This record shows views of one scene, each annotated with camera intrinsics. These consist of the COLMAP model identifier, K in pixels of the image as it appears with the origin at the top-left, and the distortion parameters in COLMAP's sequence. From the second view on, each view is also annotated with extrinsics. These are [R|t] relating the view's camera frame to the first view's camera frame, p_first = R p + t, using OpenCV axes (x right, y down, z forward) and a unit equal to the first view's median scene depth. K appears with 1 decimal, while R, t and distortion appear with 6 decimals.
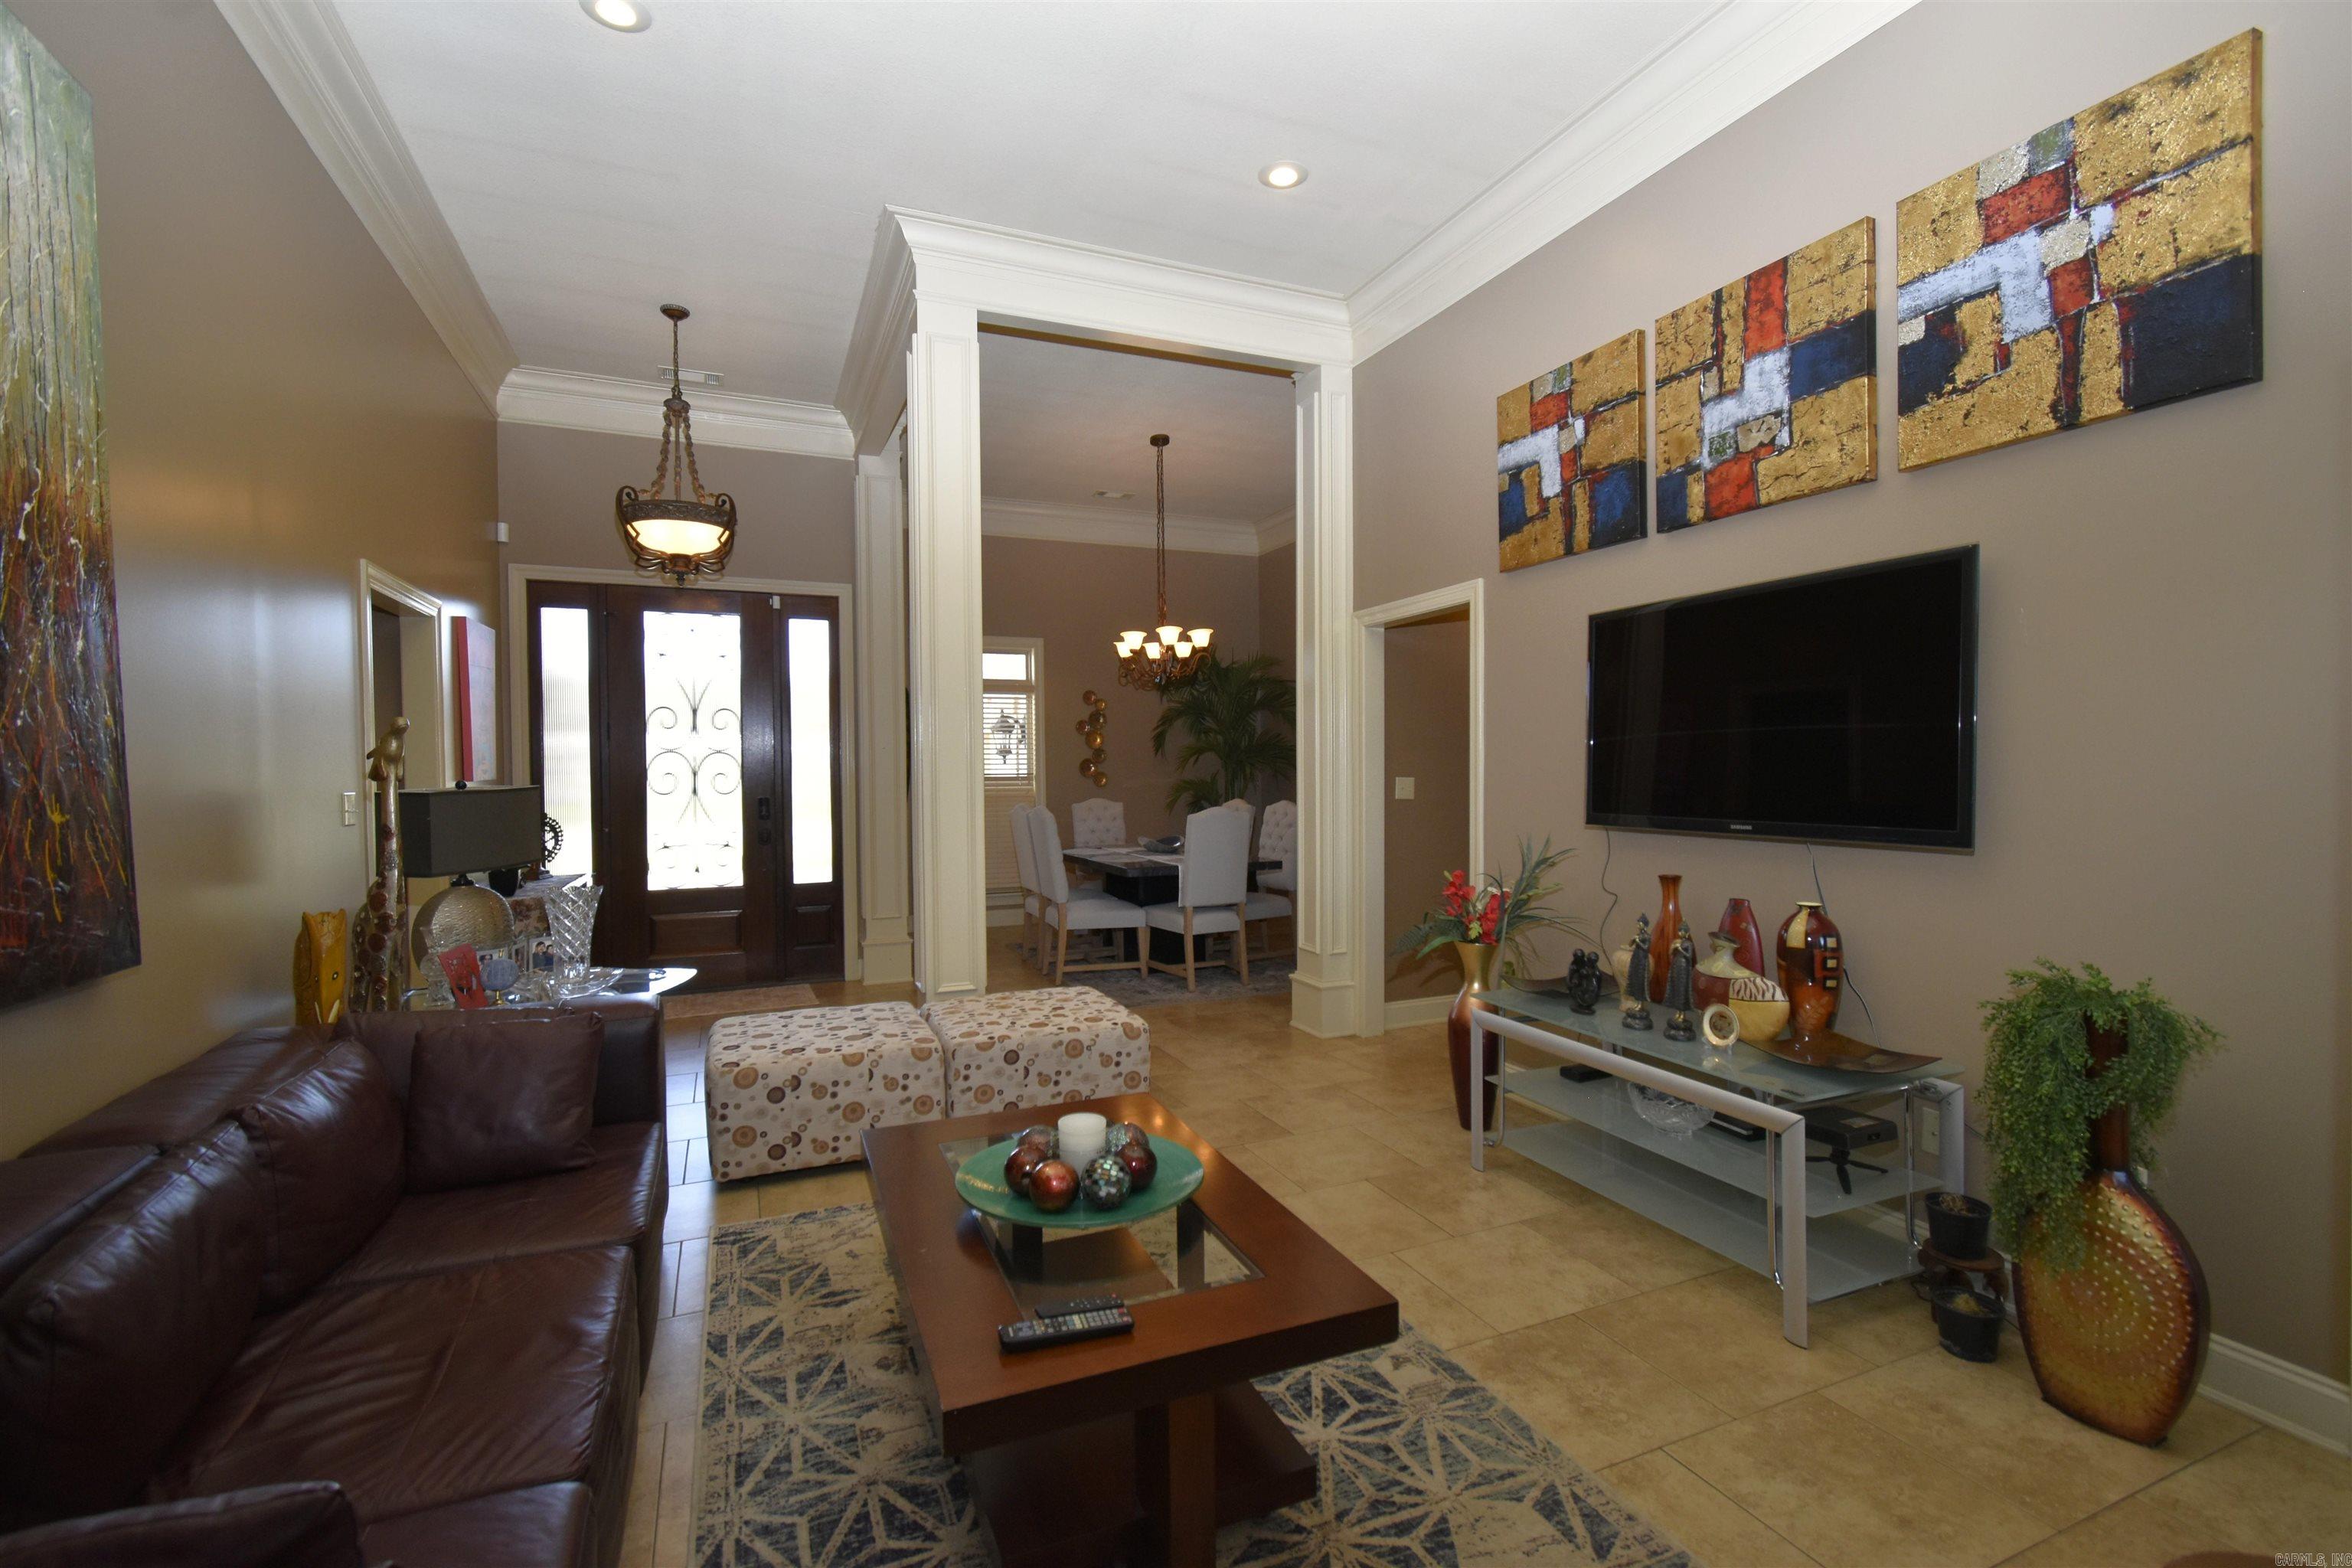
lens RADIAL K [[1032.4, 0, 1177.7], [0, 1032.4, 780.4], [0, 0, 1]] dist [0.000111, -0.000638]
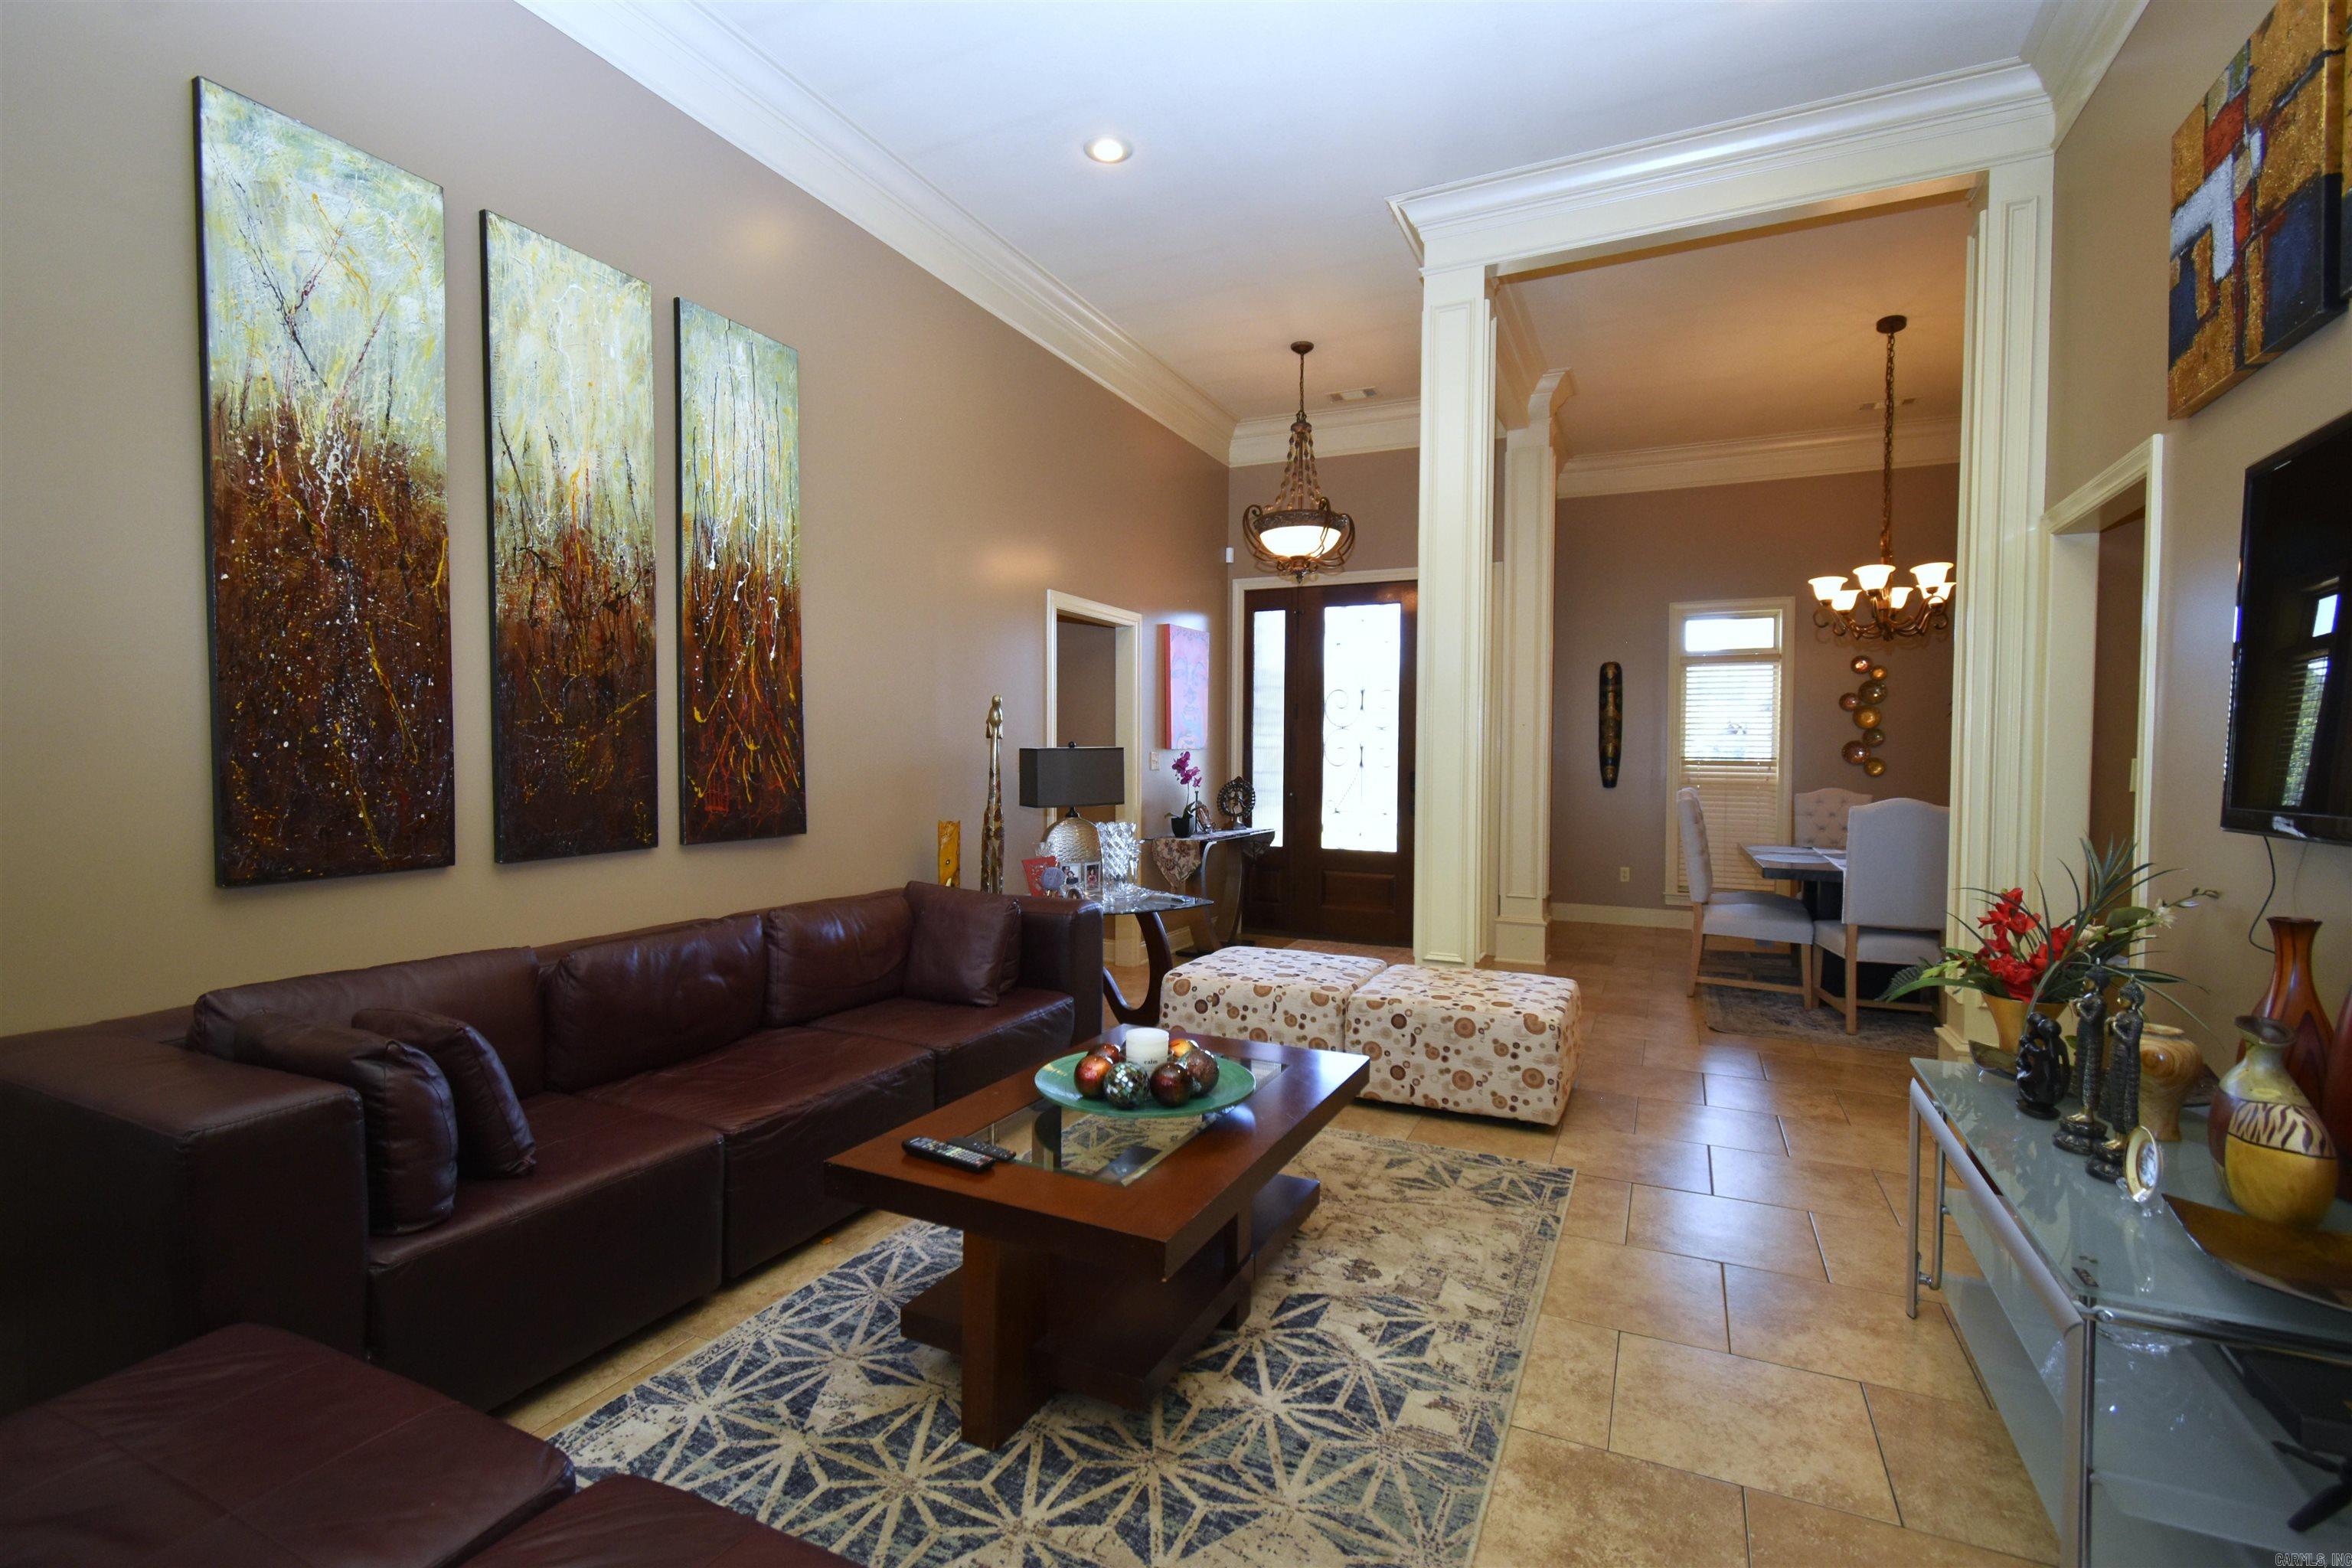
lens RADIAL K [[1052.5, 0, 1178.1], [0, 1052.5, 781.0], [0, 0, 1]] dist [-0.000658, -0.001338]
pose [[0.663269, 0.031983, -0.747697, 0.451829], [-0.026650, 0.999462, 0.019113, 0.021252], [0.747906, 0.007249, 0.663765, 0.159604]]
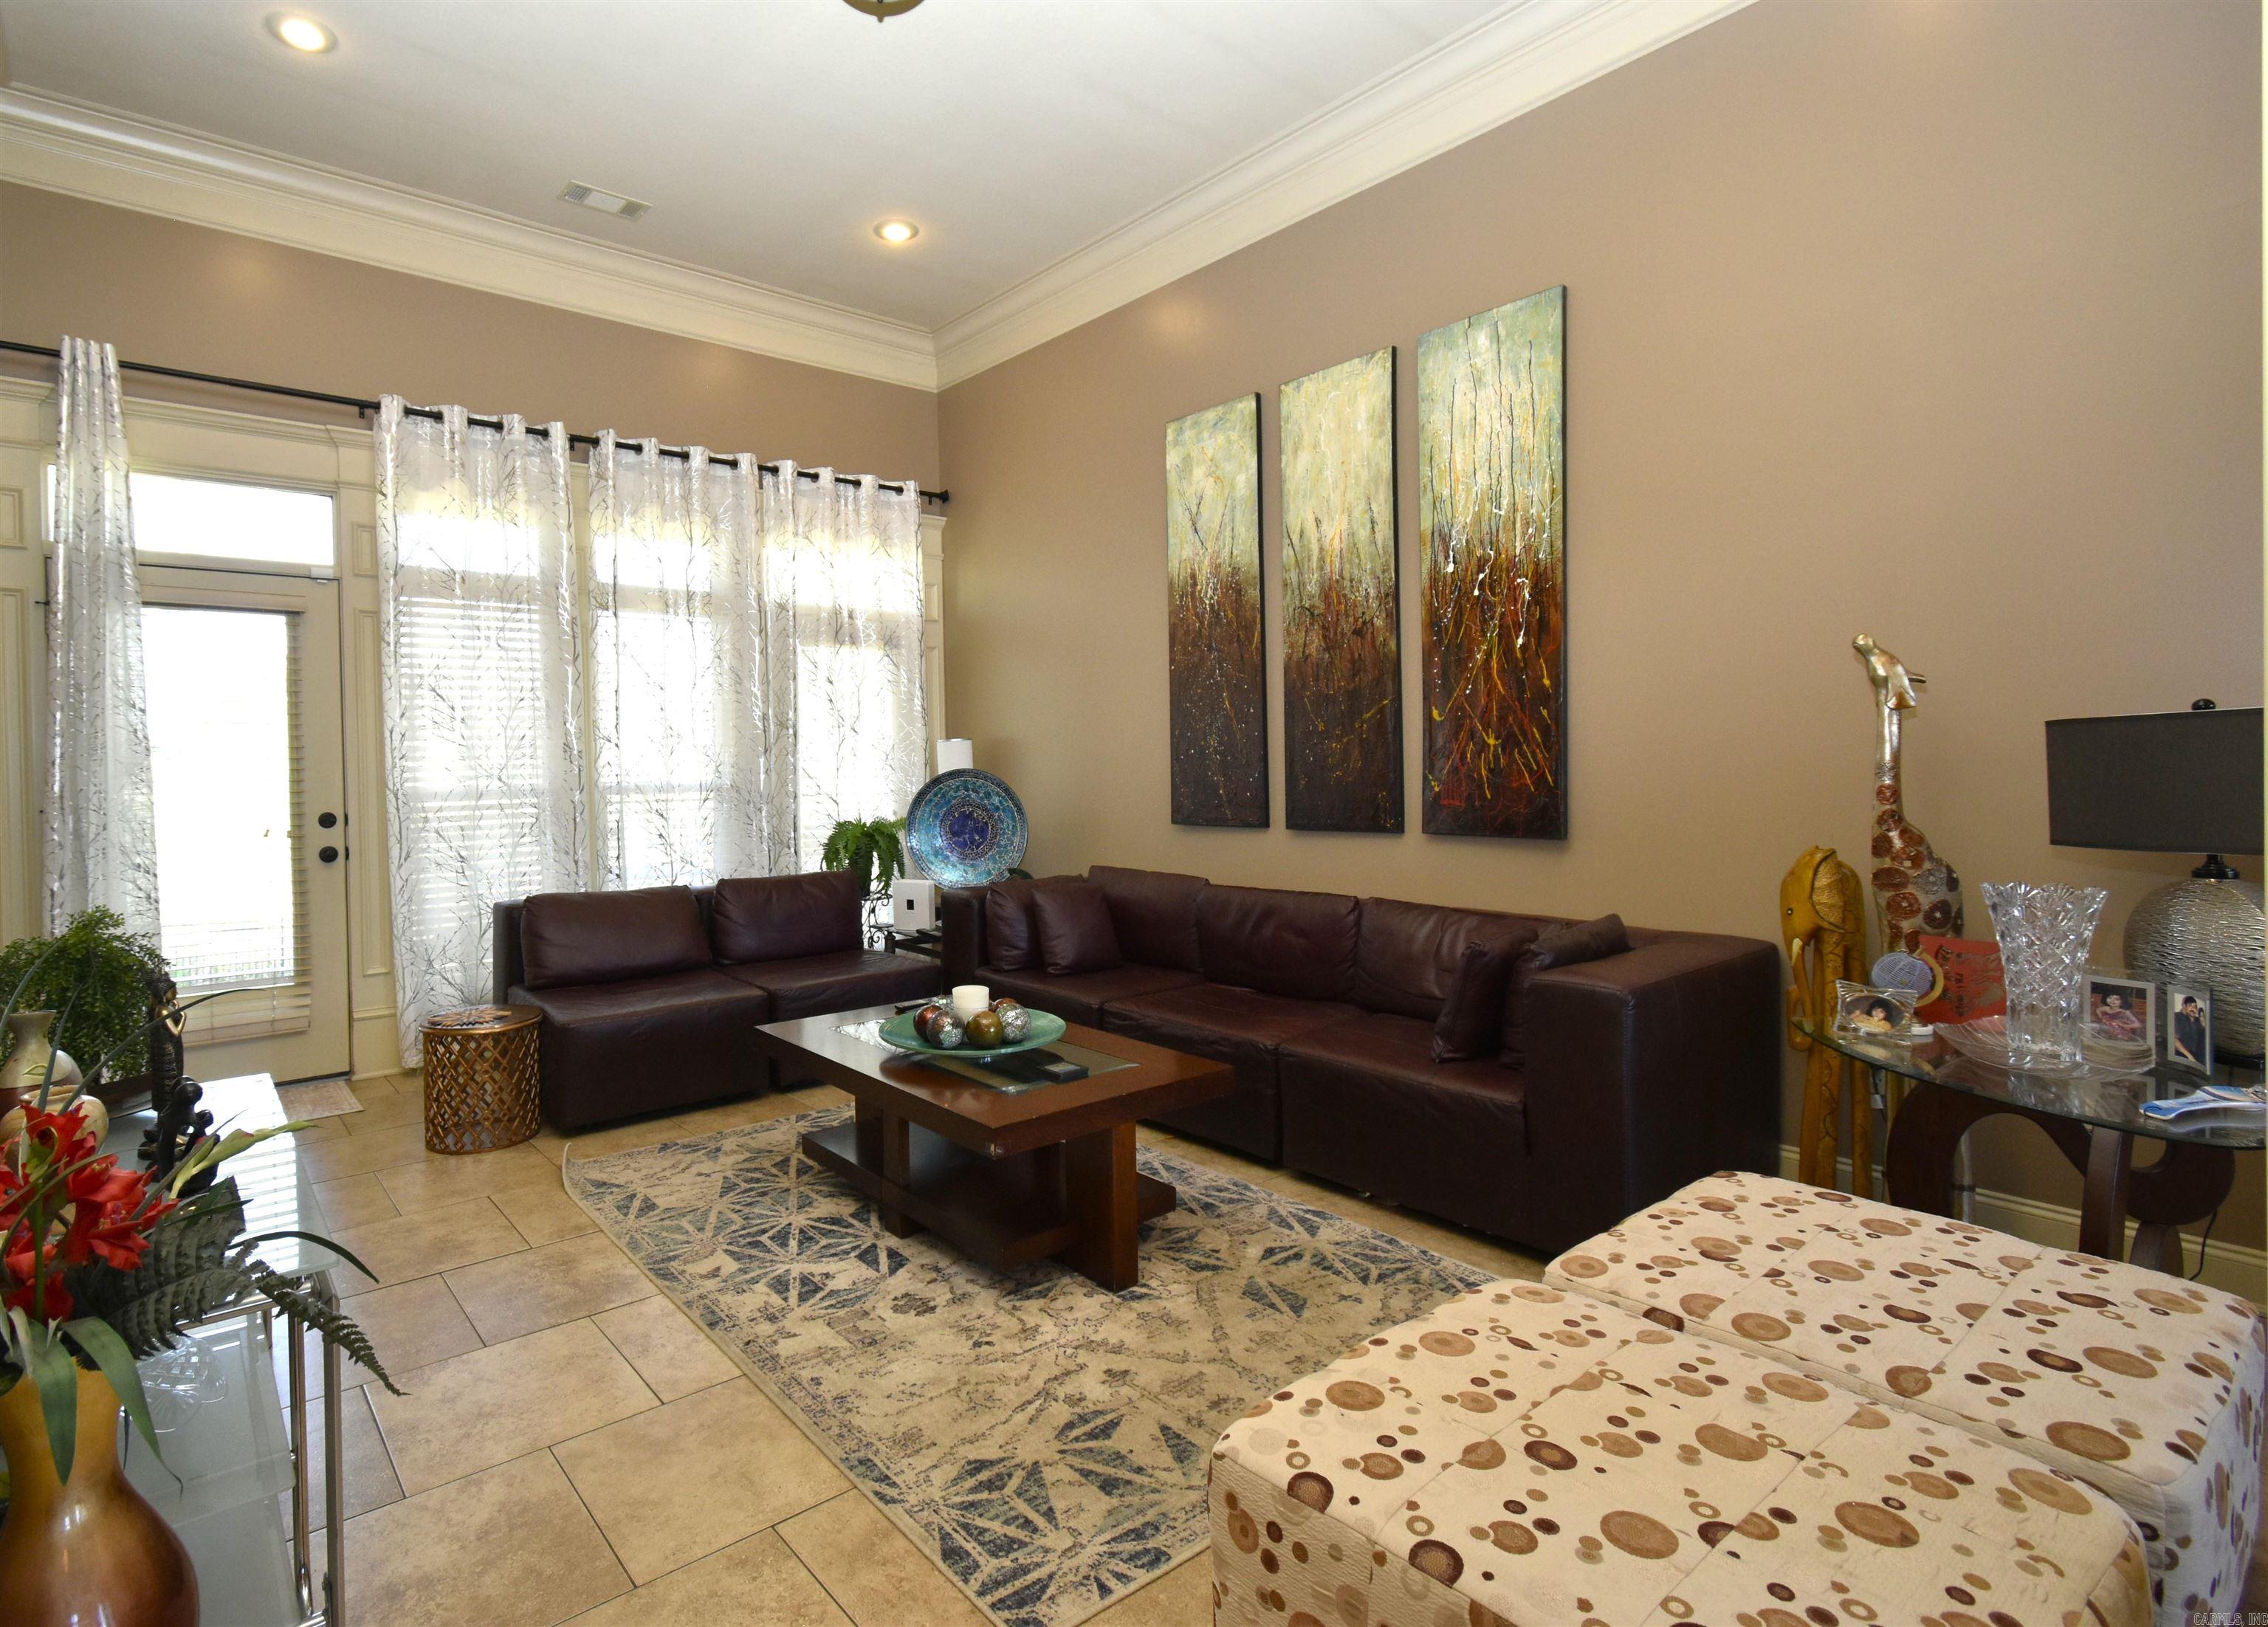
lens RADIAL K [[1128.3, 0, 1007.6], [0, 1128.3, 775.7], [0, 0, 1]] dist [0.000452, -0.000133]
pose [[-0.967043, 0.028247, -0.253042, 0.128058], [0.021210, 0.999310, 0.030495, 0.009307], [0.253729, 0.024123, -0.966975, 1.409170]]
